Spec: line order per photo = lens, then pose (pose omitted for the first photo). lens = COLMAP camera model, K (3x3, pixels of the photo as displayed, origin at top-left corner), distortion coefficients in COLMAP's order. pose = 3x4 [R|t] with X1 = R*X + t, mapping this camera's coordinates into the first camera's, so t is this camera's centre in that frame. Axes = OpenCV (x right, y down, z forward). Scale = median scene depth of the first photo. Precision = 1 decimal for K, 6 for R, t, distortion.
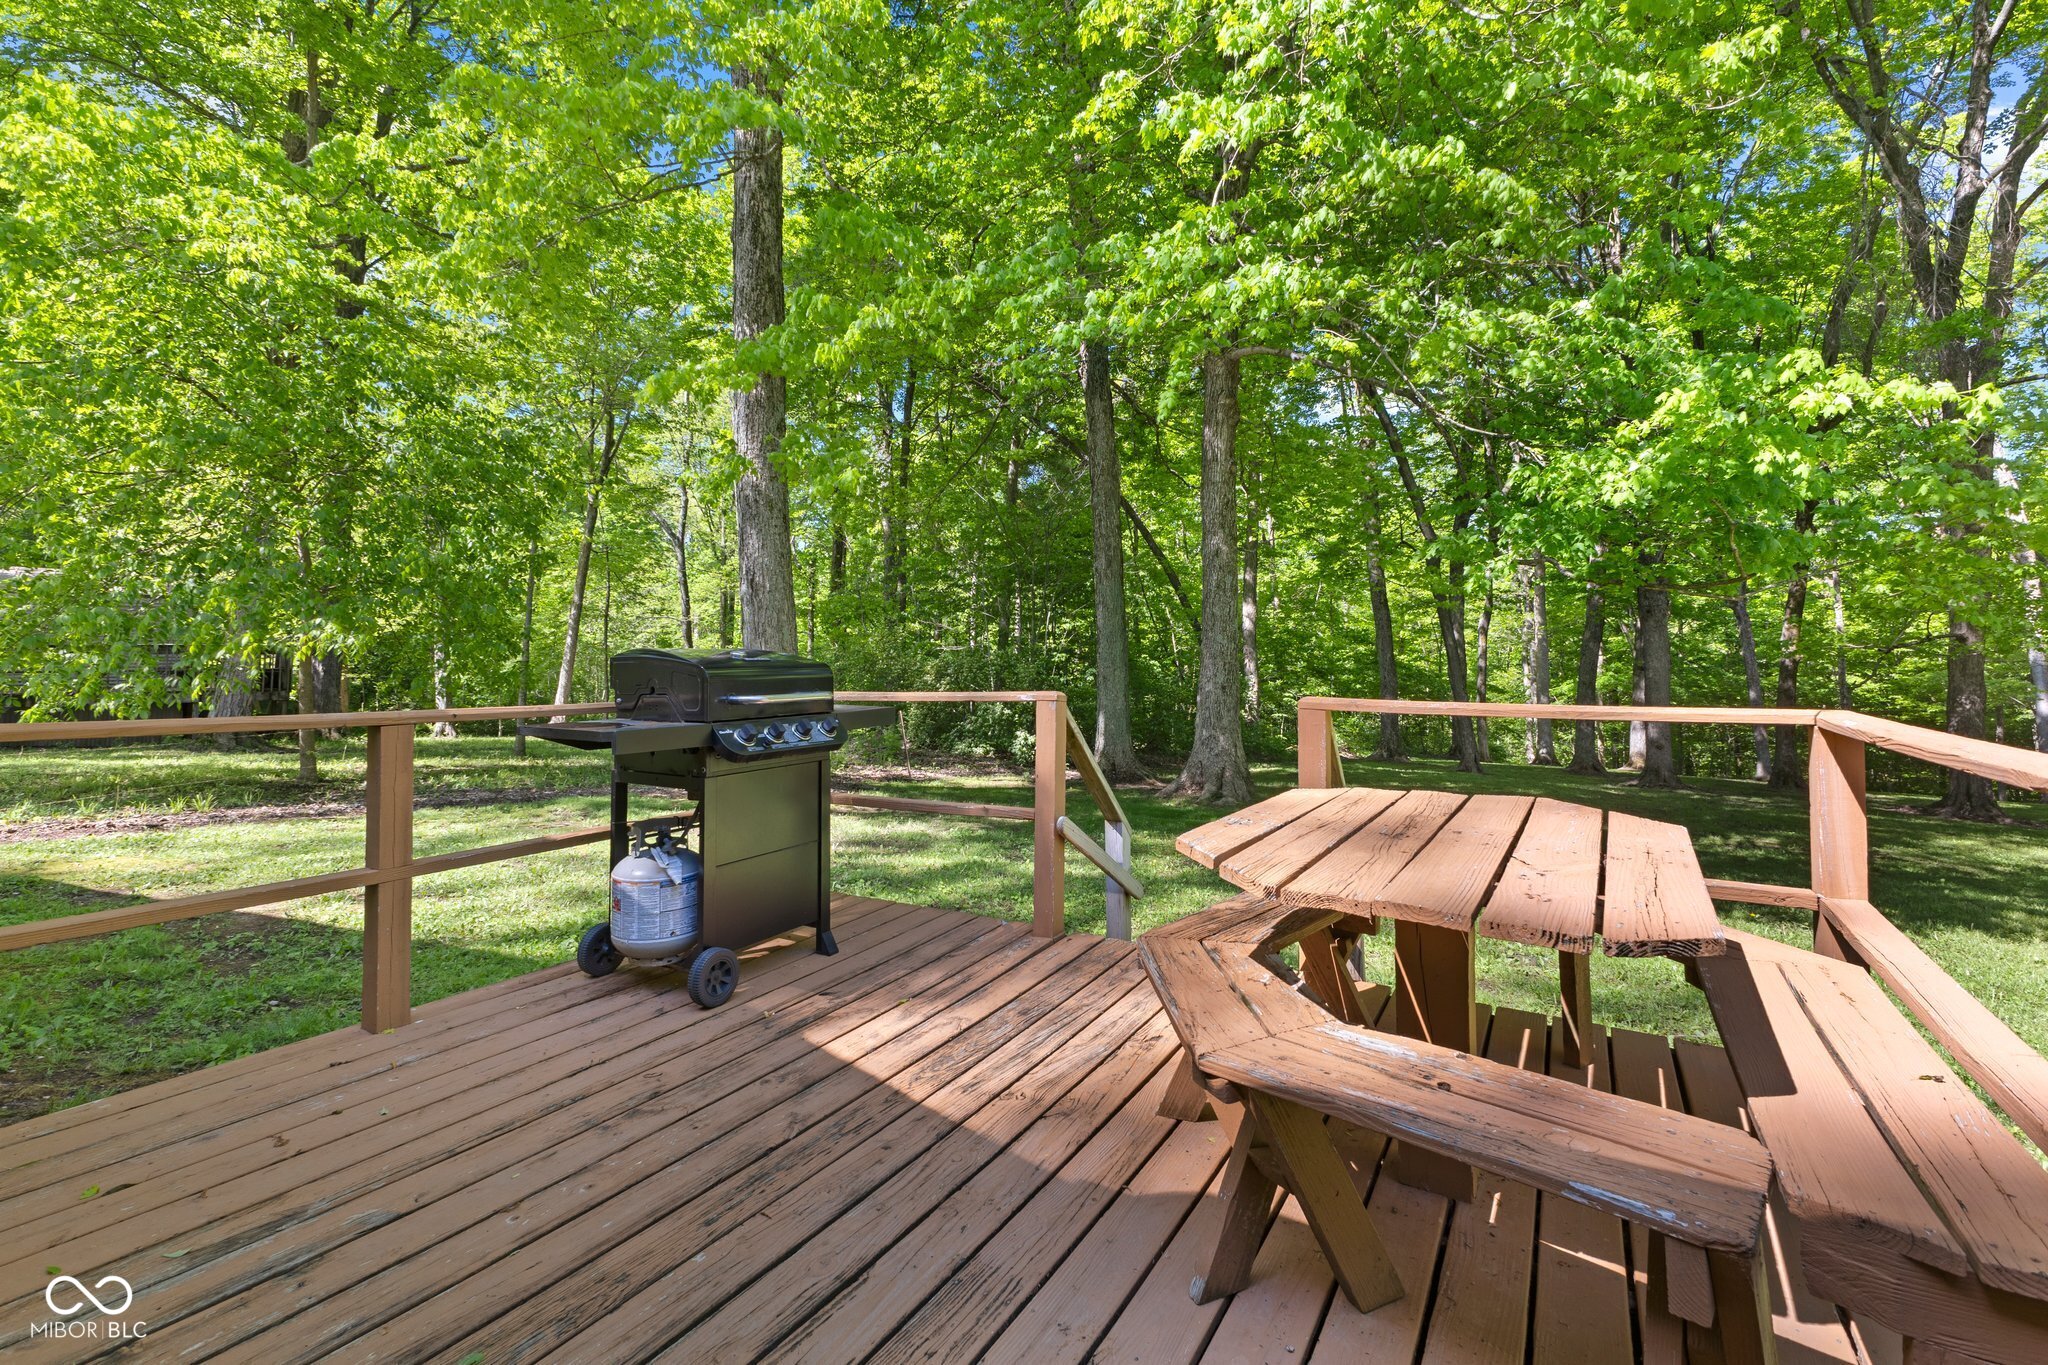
lens RADIAL K [[895.0, 0, 1021.5], [0, 895.0, 655.3], [0, 0, 1]] dist [-0.000088, 0.000015]
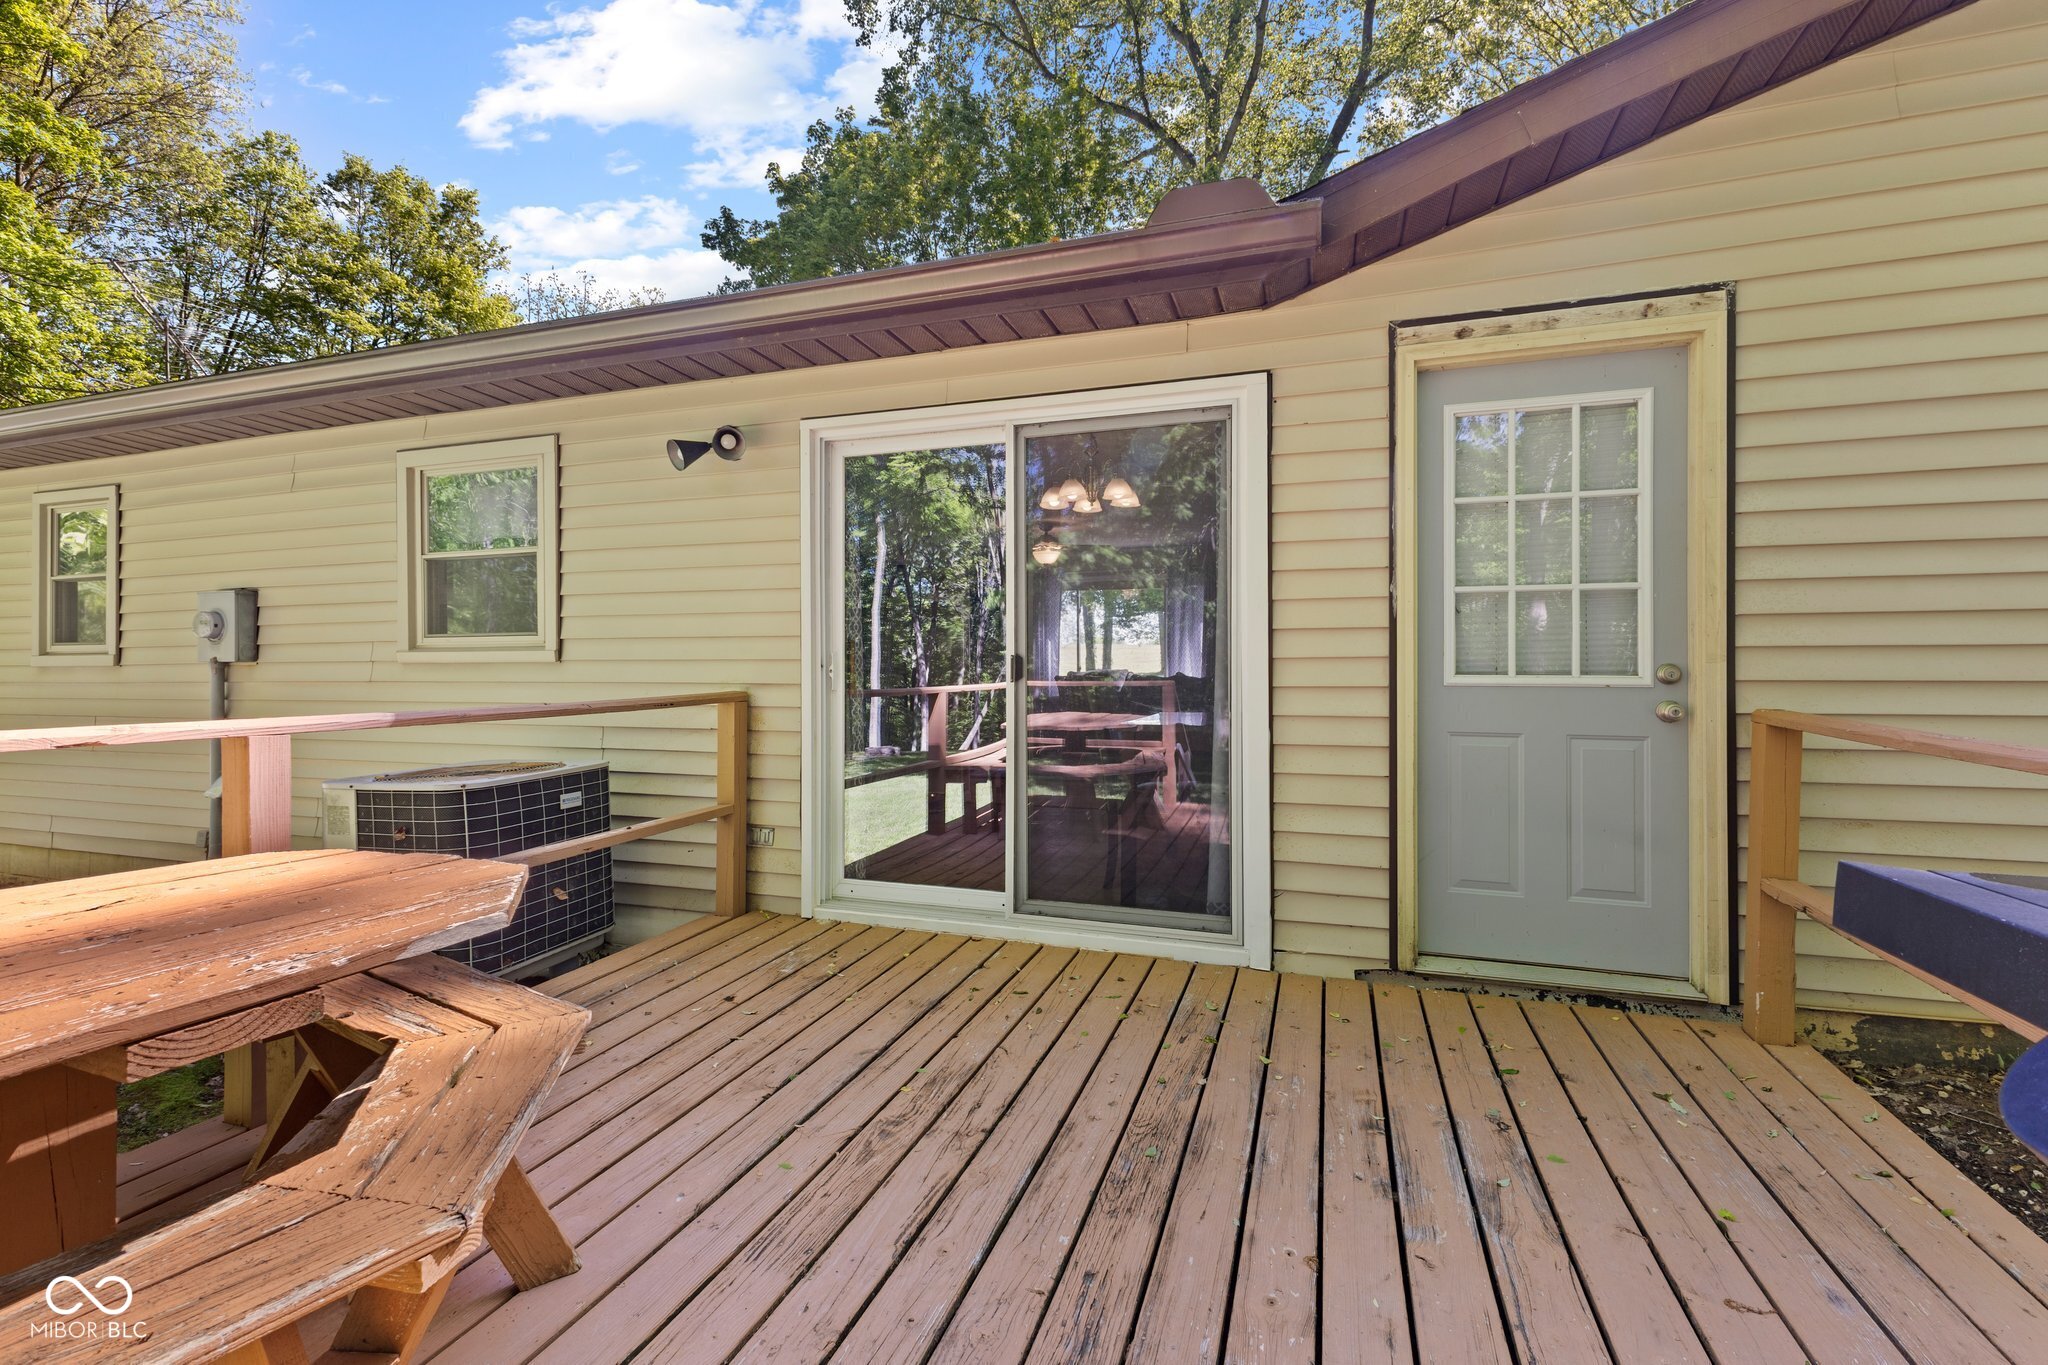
lens RADIAL K [[895.0, 0, 1021.5], [0, 895.0, 655.3], [0, 0, 1]] dist [-0.000088, 0.000015]
pose [[-0.977852, 0.001422, -0.209294, -0.089959], [0.001857, 0.999997, -0.001880, -0.003865], [0.209290, -0.002227, -0.977851, 1.915122]]
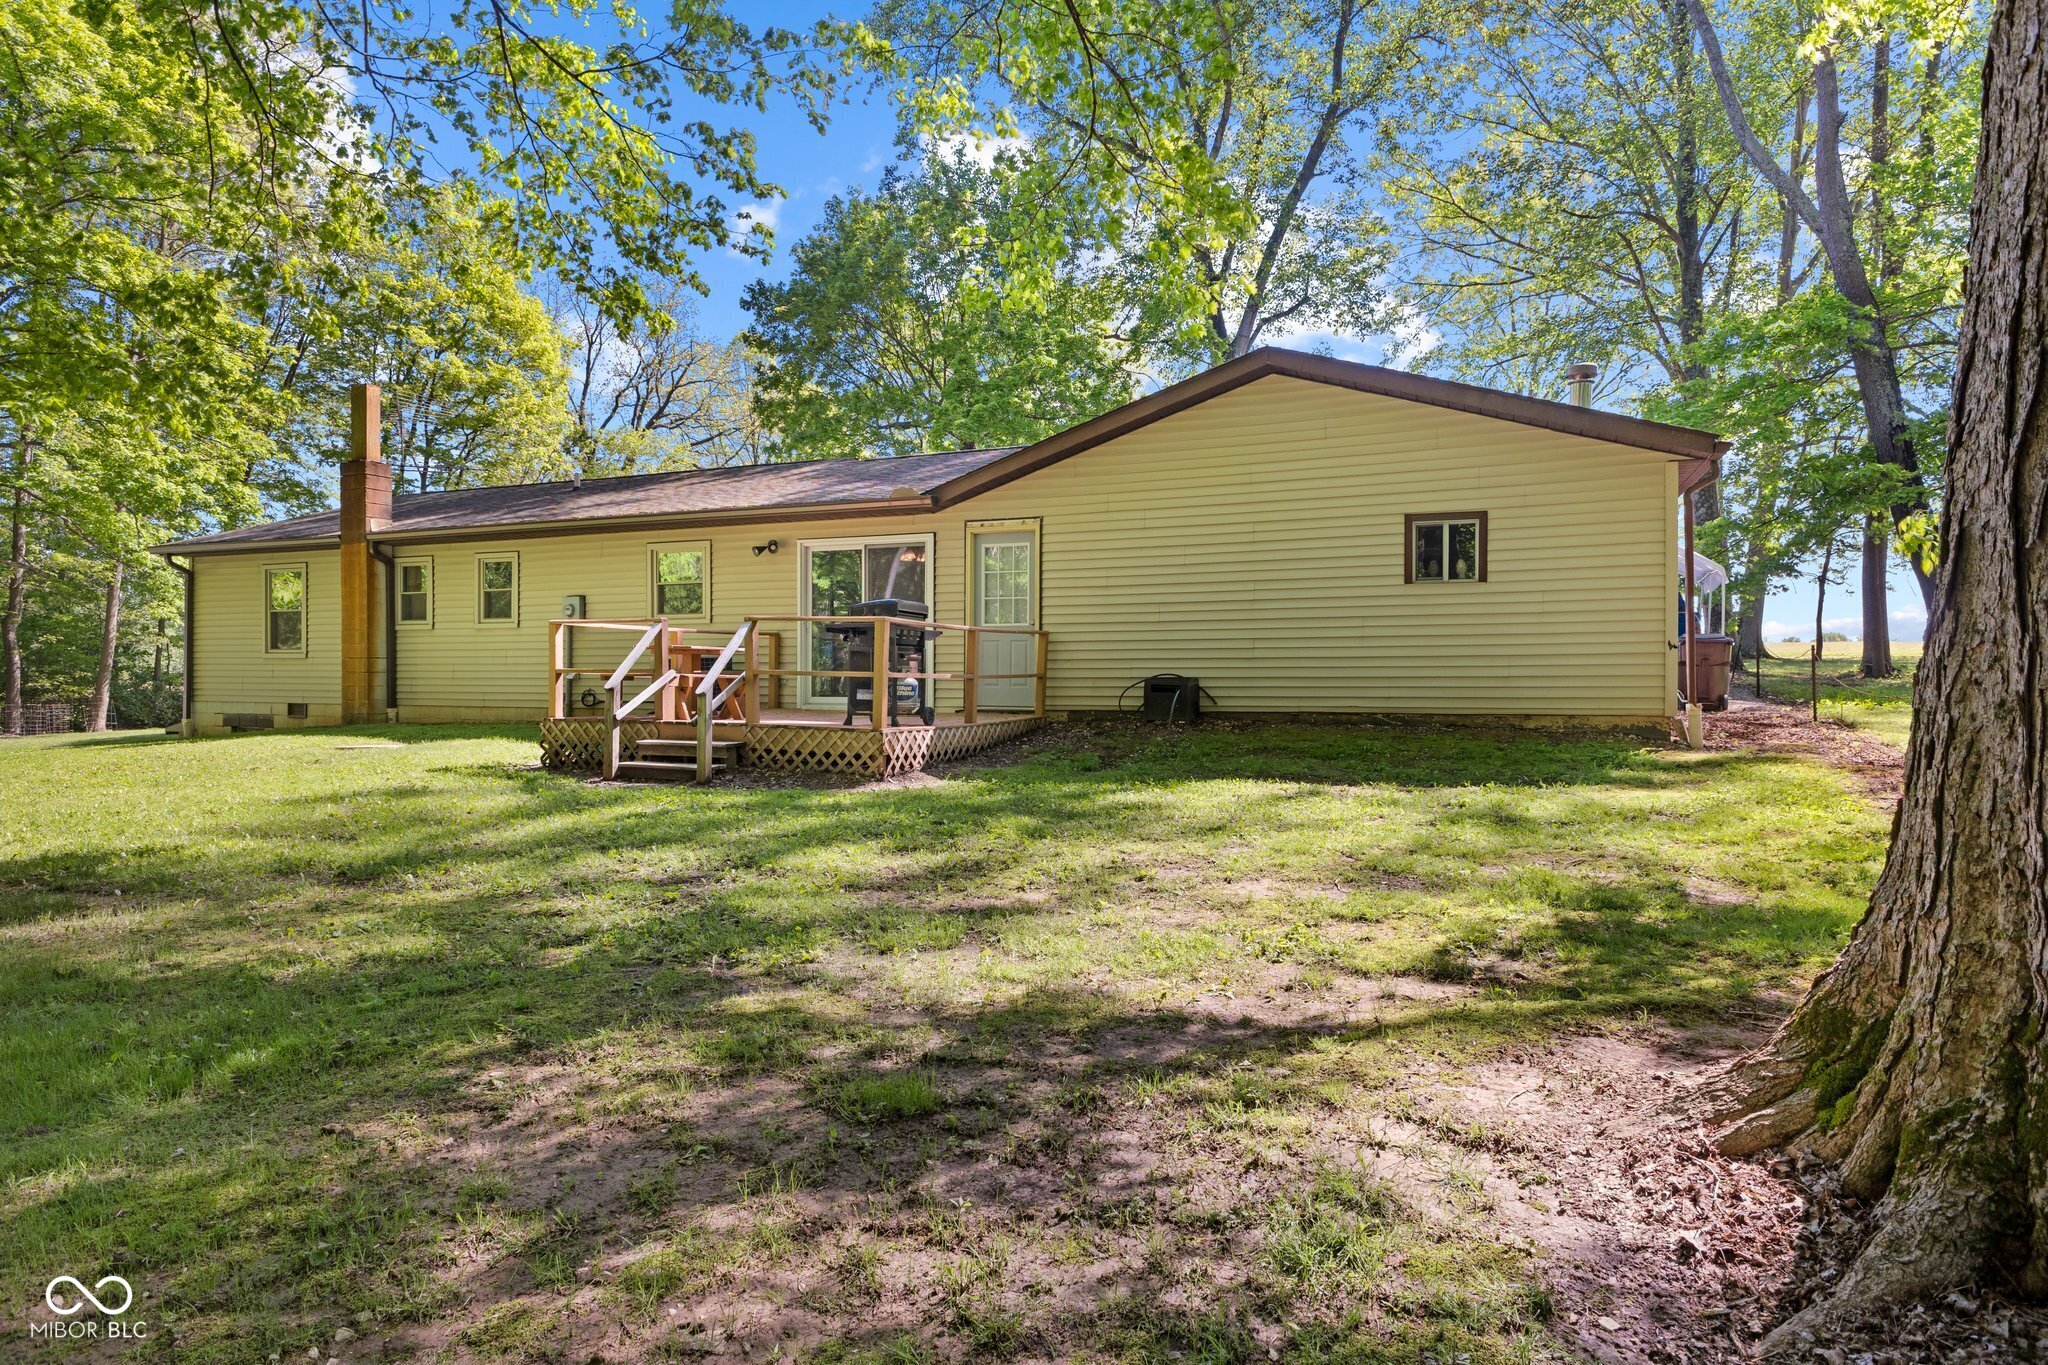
lens RADIAL K [[1203.9, 0, 1024.0], [0, 1203.9, 682.5], [0, 0, 1]] dist [-0.001246, -0.000330]
pose [[-0.992310, -0.003510, -0.123726, -0.255235], [-0.004938, 0.999925, 0.011238, 0.112445], [0.123677, 0.011763, -0.992253, 4.167629]]
